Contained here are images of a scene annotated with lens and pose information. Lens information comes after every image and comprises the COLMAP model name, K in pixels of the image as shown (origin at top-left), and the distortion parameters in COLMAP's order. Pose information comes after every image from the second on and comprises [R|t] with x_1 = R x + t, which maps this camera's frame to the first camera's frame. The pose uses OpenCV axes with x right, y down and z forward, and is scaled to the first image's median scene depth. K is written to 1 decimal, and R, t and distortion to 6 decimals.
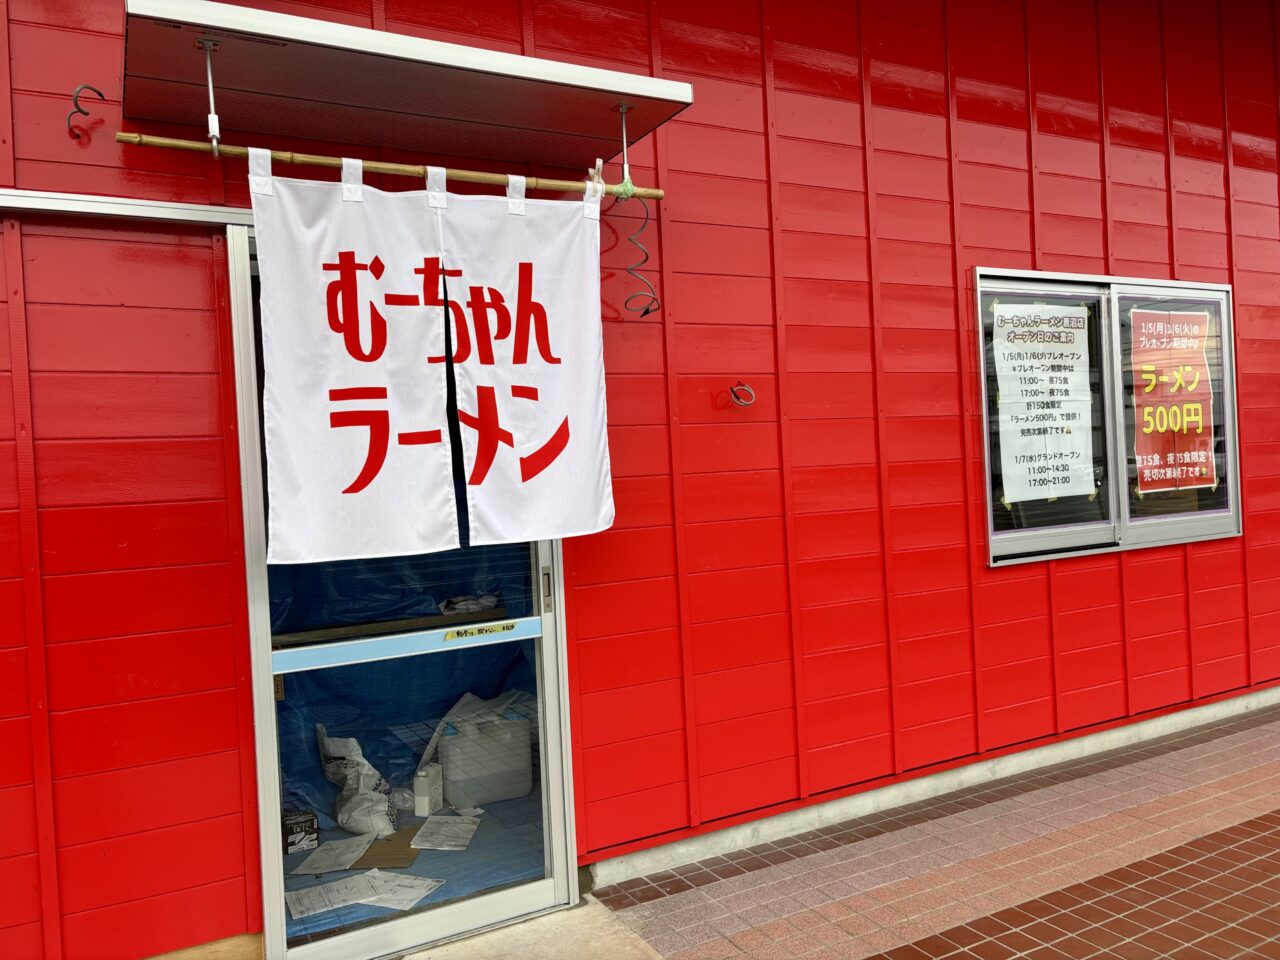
lens RADIAL K [[967.9, 0, 641.4], [0, 967.9, 486.8], [0, 0, 1]] dist [0.028804, -0.004441]
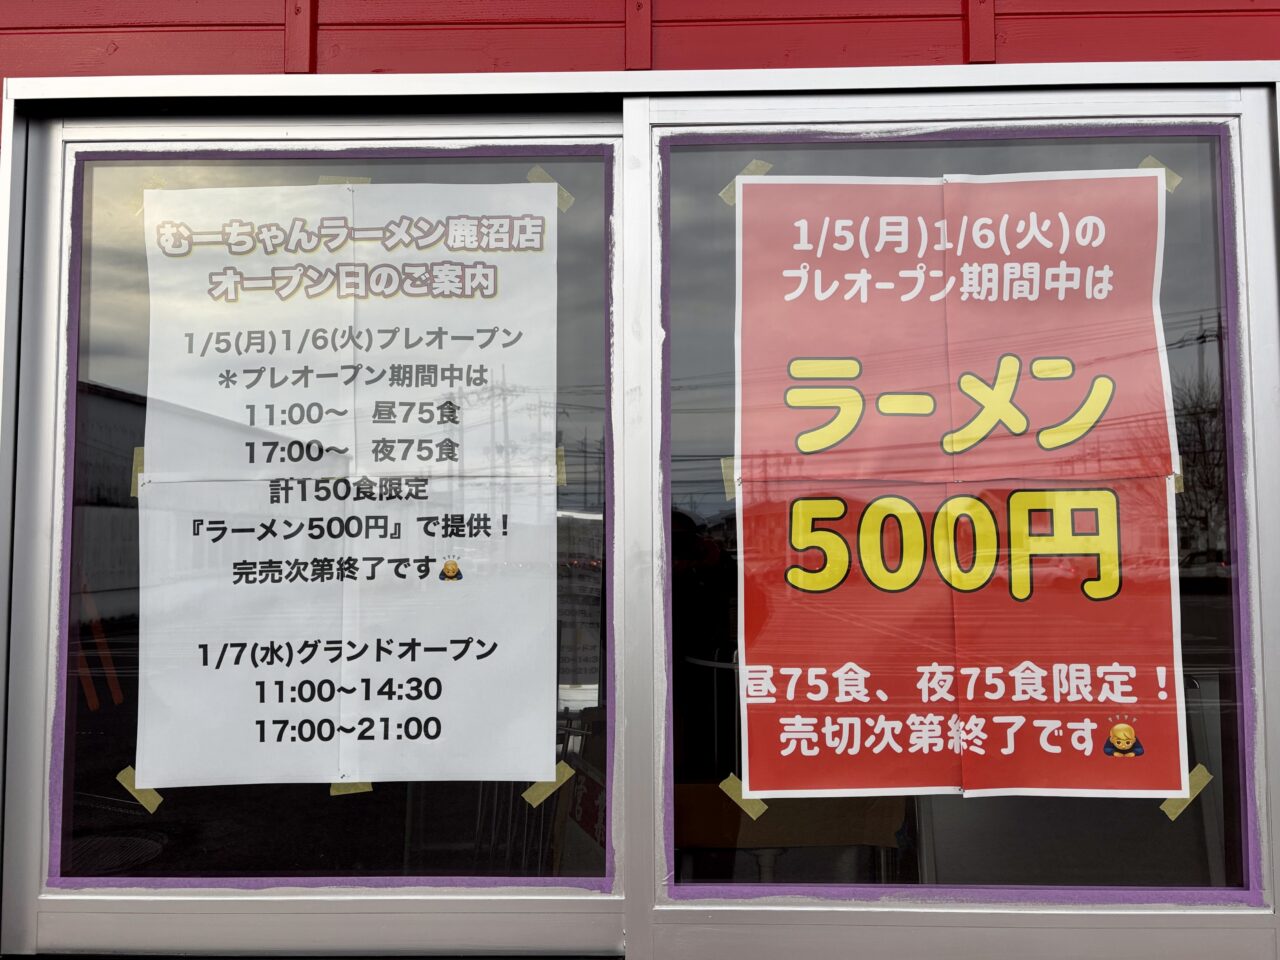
lens RADIAL K [[967.9, 0, 649.4], [0, 967.9, 475.2], [0, 0, 1]] dist [0.028804, -0.004441]
pose [[0.868304, 0.018548, -0.495685, 0.649681], [-0.047739, 0.997787, -0.046290, -0.077003], [0.493730, 0.063857, 0.867268, 0.755953]]
